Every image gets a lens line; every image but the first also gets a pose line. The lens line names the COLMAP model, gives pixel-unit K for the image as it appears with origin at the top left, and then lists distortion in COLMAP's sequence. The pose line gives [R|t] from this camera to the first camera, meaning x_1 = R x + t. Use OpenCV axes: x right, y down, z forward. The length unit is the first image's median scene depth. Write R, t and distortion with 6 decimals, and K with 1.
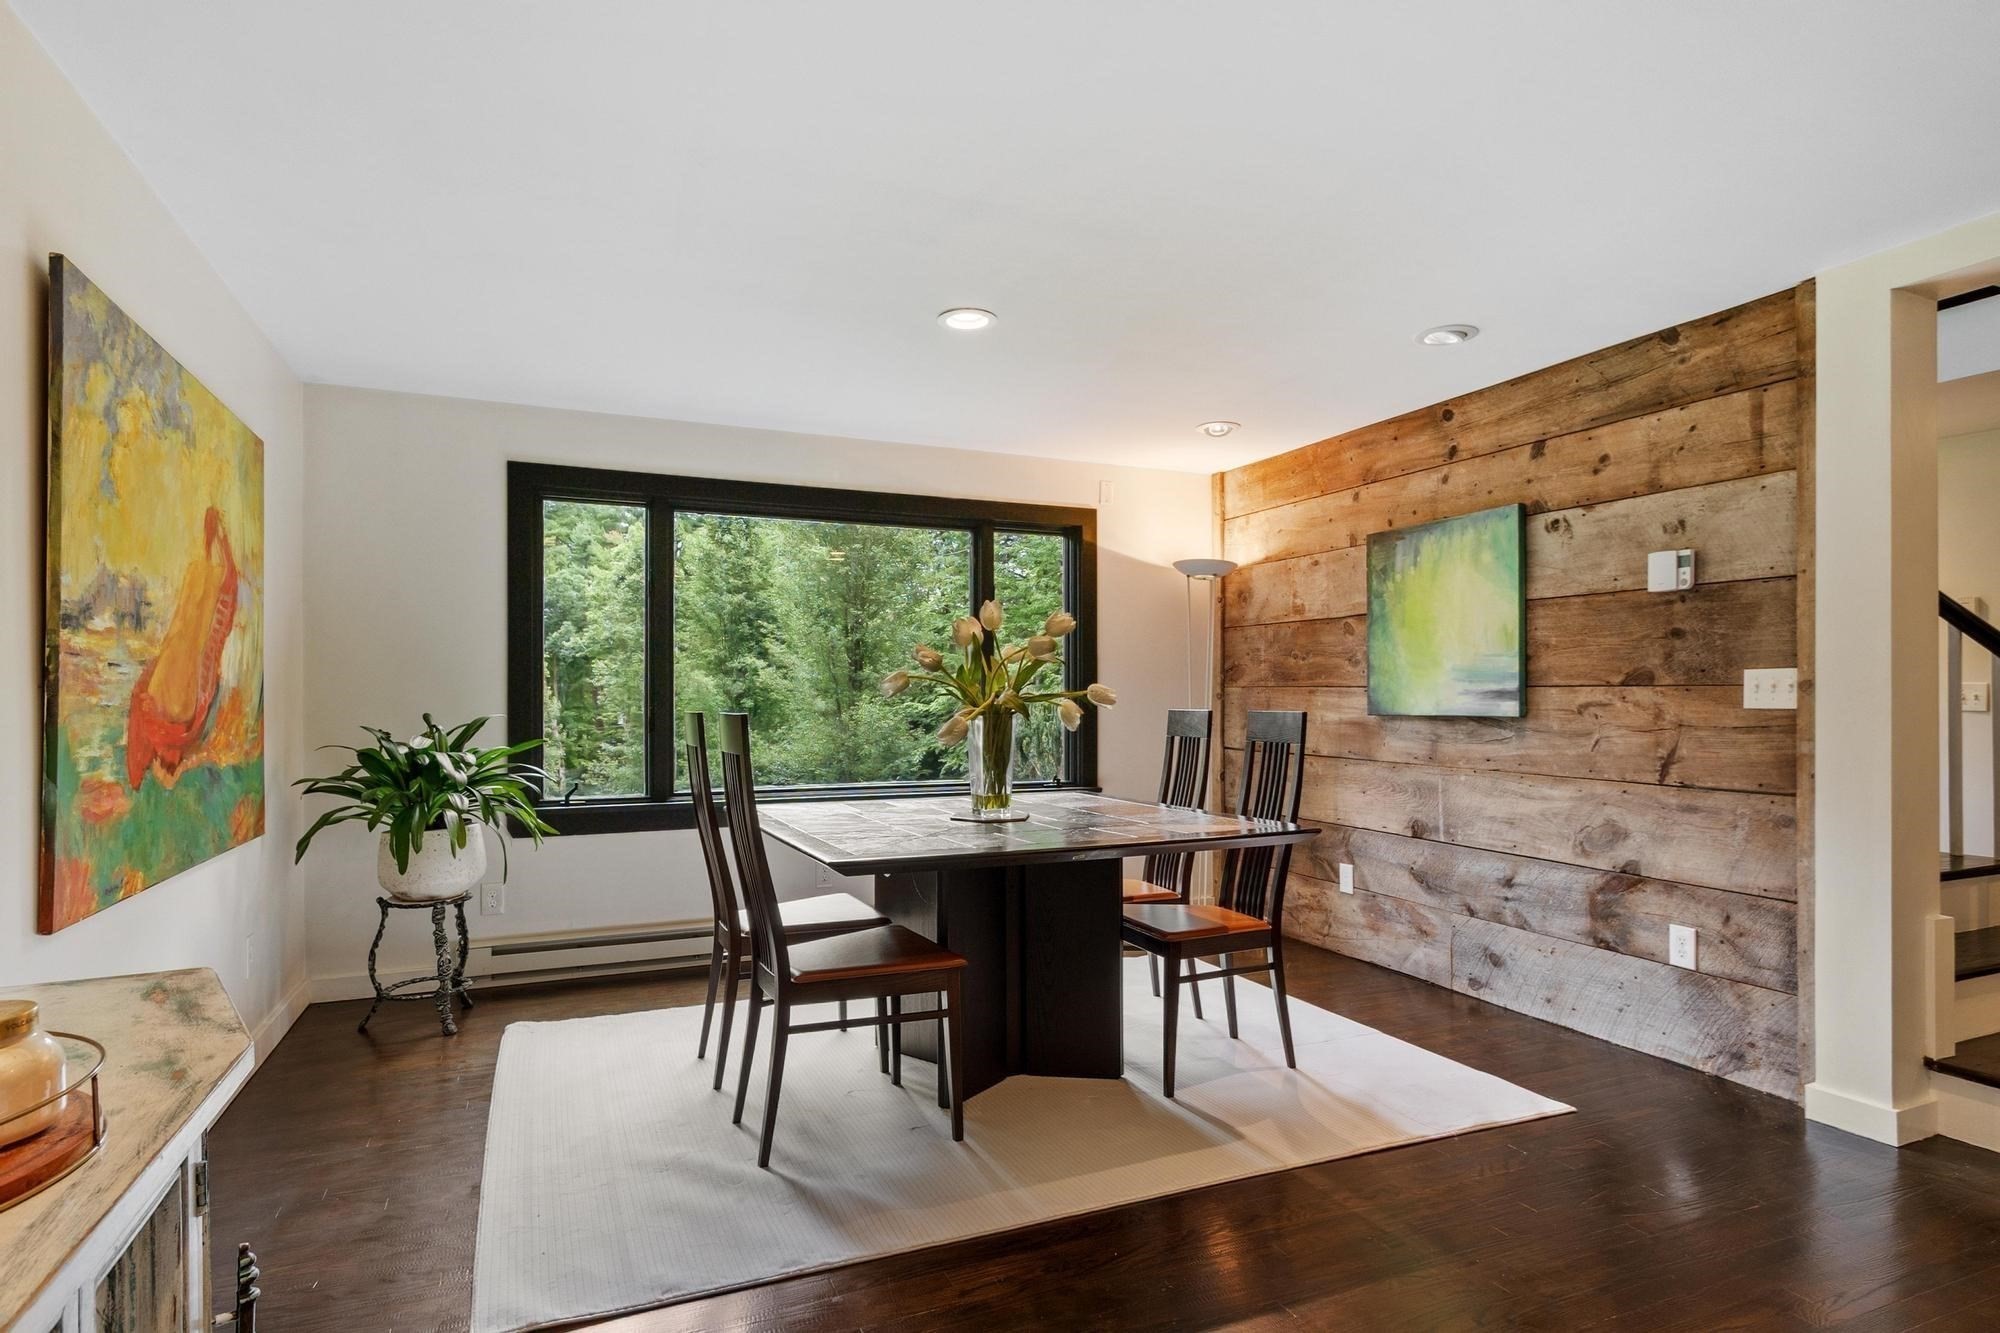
lens RADIAL K [[1051.7, 0, 996.8], [0, 1051.7, 694.2], [0, 0, 1]] dist [0.000767, -0.000061]
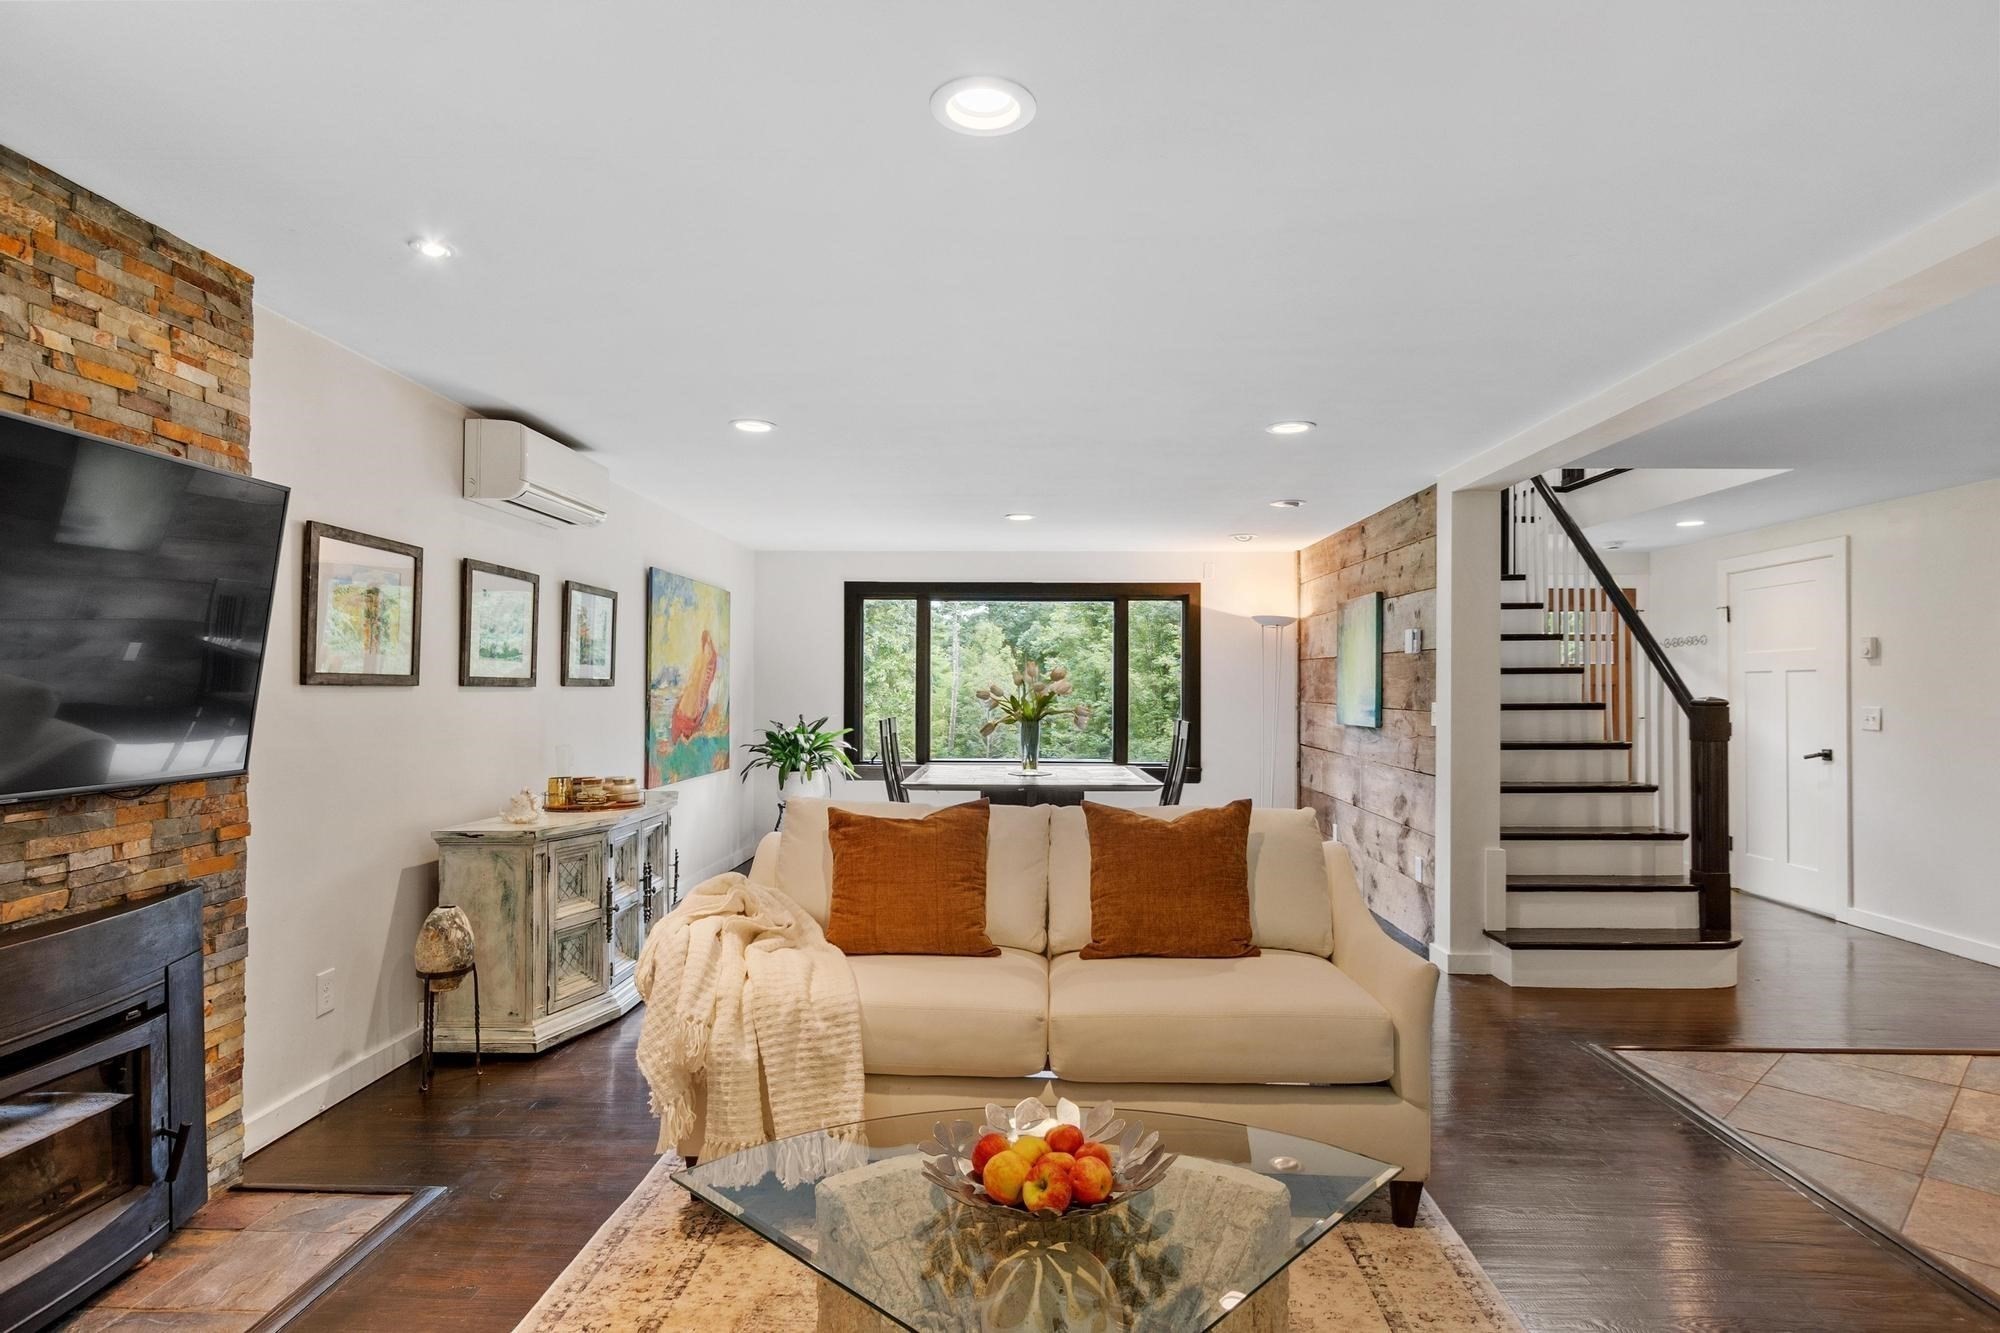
lens RADIAL K [[1052.2, 0, 1010.2], [0, 1052.2, 672.2], [0, 0, 1]] dist [0.001226, -0.001190]
pose [[0.910545, -0.000981, -0.413409, 0.730584], [-0.004154, 0.999925, -0.011522, -0.045701], [0.413389, 0.012209, 0.910473, -0.746463]]
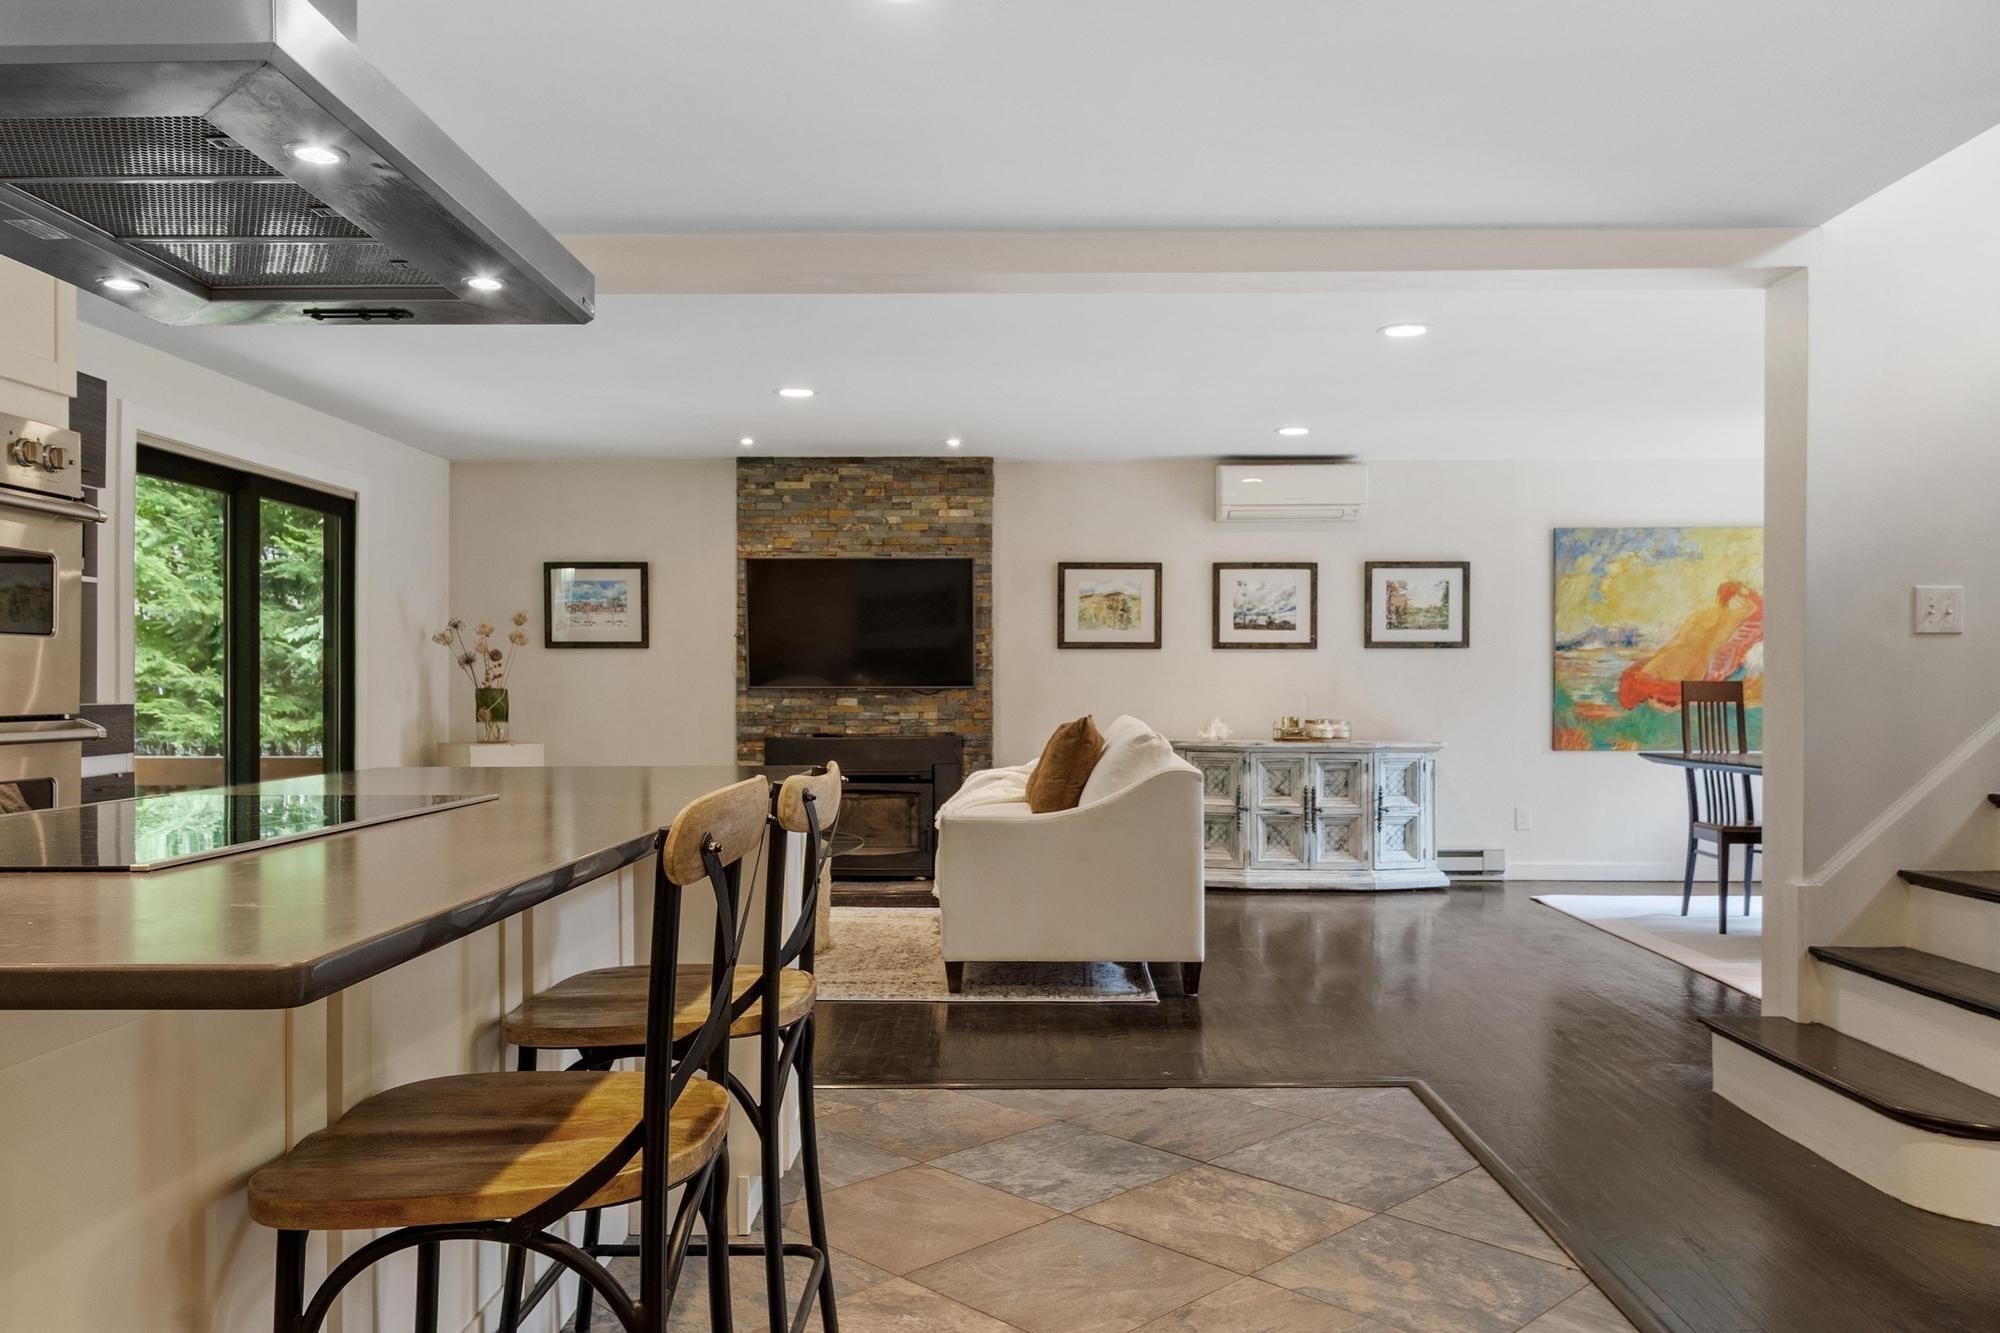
lens RADIAL K [[1501.0, 0, 1000.0], [0, 1501.0, 666.5], [0, 0, 1]] dist [0.008221, 0.002323]
pose [[-0.405789, -0.009129, -0.913921, 2.078479], [0.004656, 0.999916, -0.012055, 0.015288], [0.913955, -0.009147, -0.405713, 0.722504]]
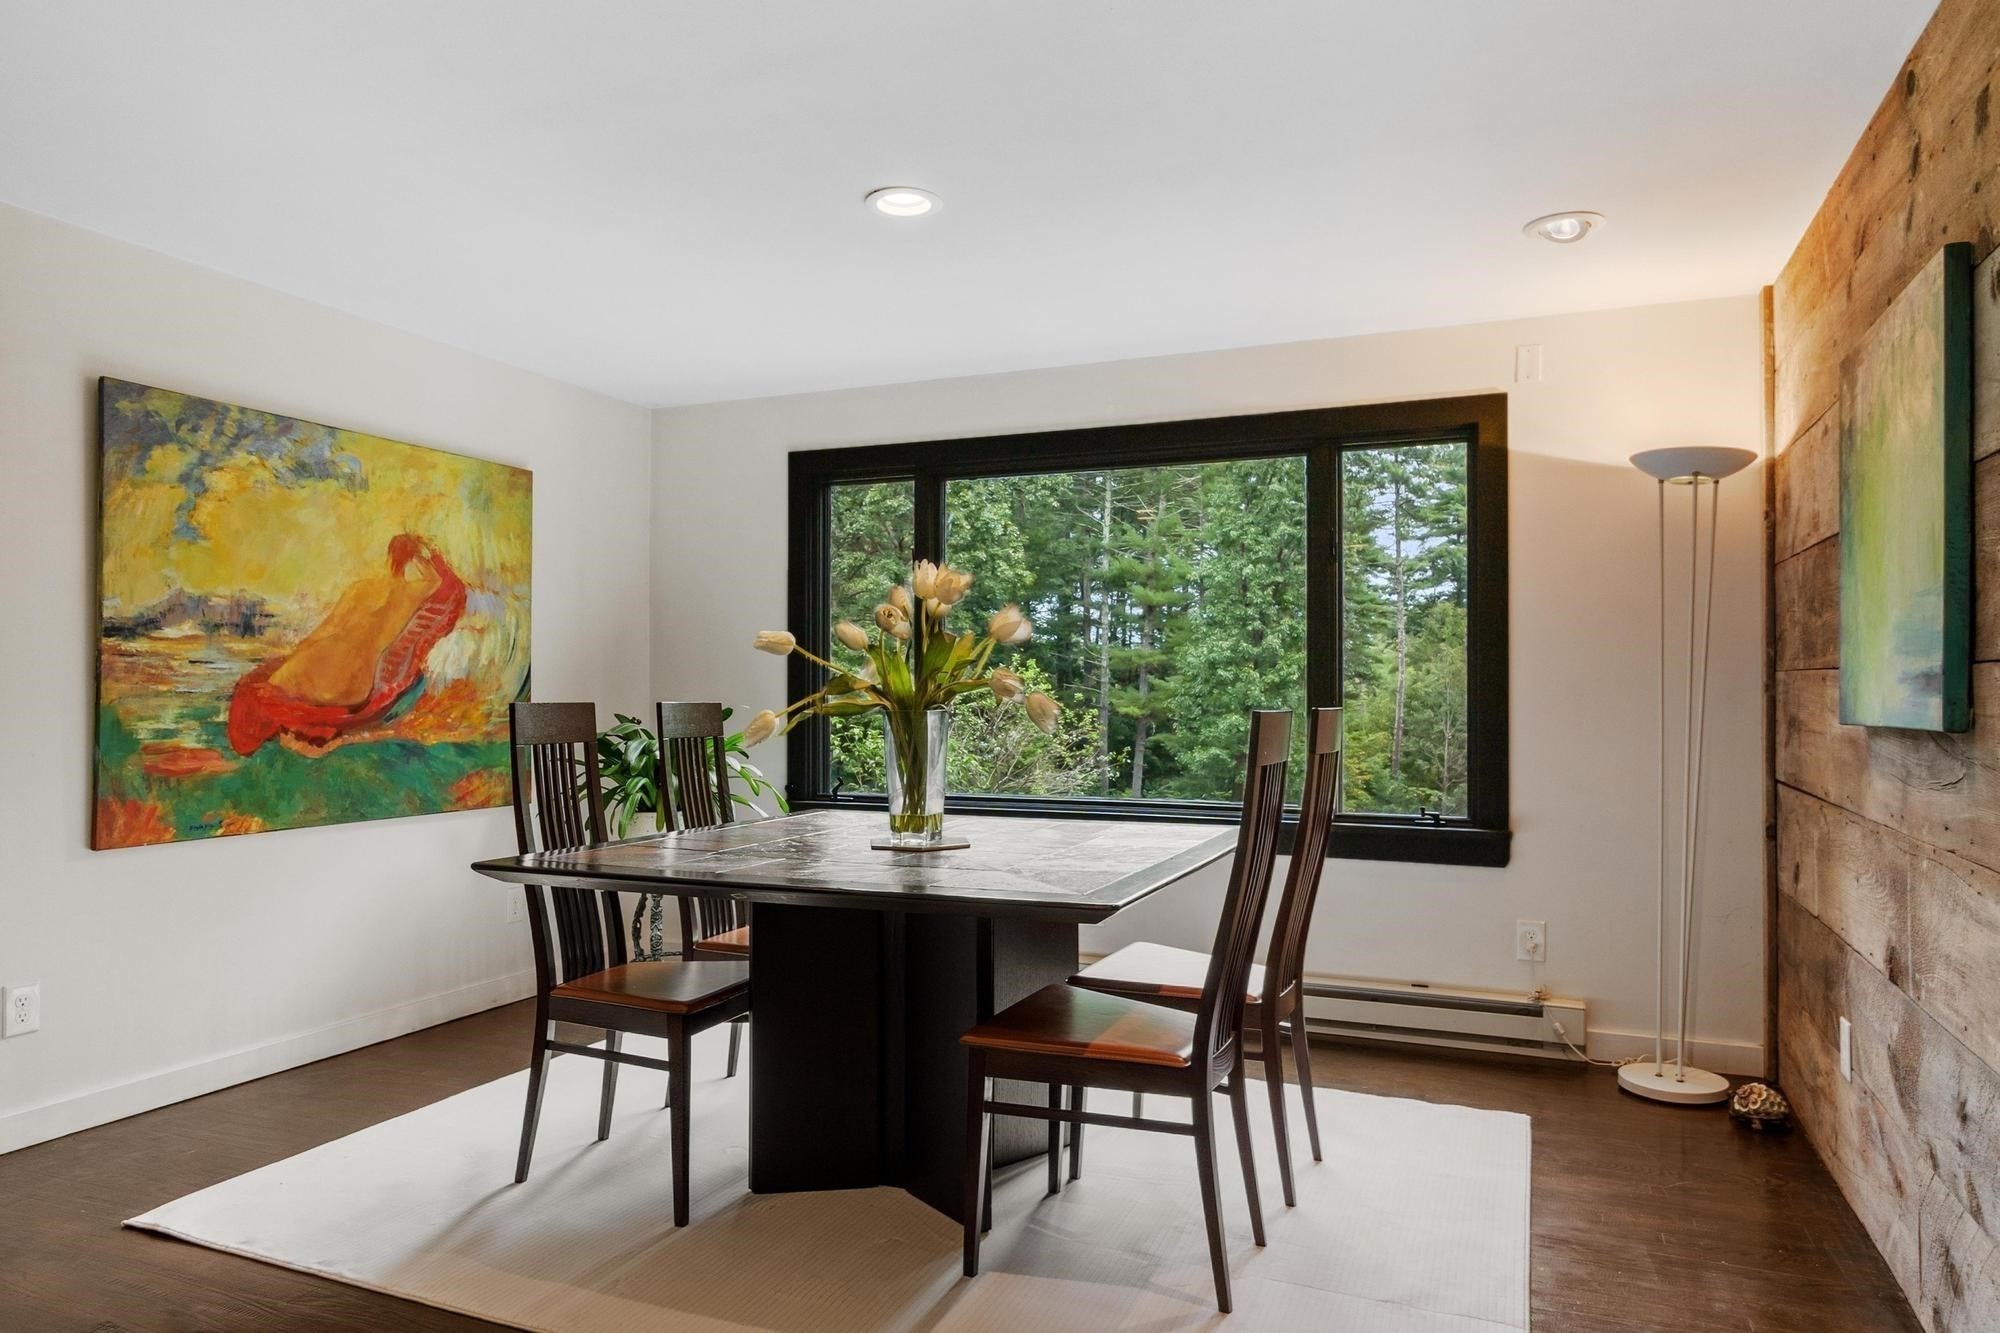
lens RADIAL K [[1255.5, 0, 998.0], [0, 1255.5, 685.8], [0, 0, 1]] dist [0.002226, -0.001437]
pose [[0.690095, -0.000453, -0.723719, 0.661222], [-0.000767, 0.999999, -0.001357, 0.002539], [0.723718, 0.001491, 0.690094, 0.393063]]
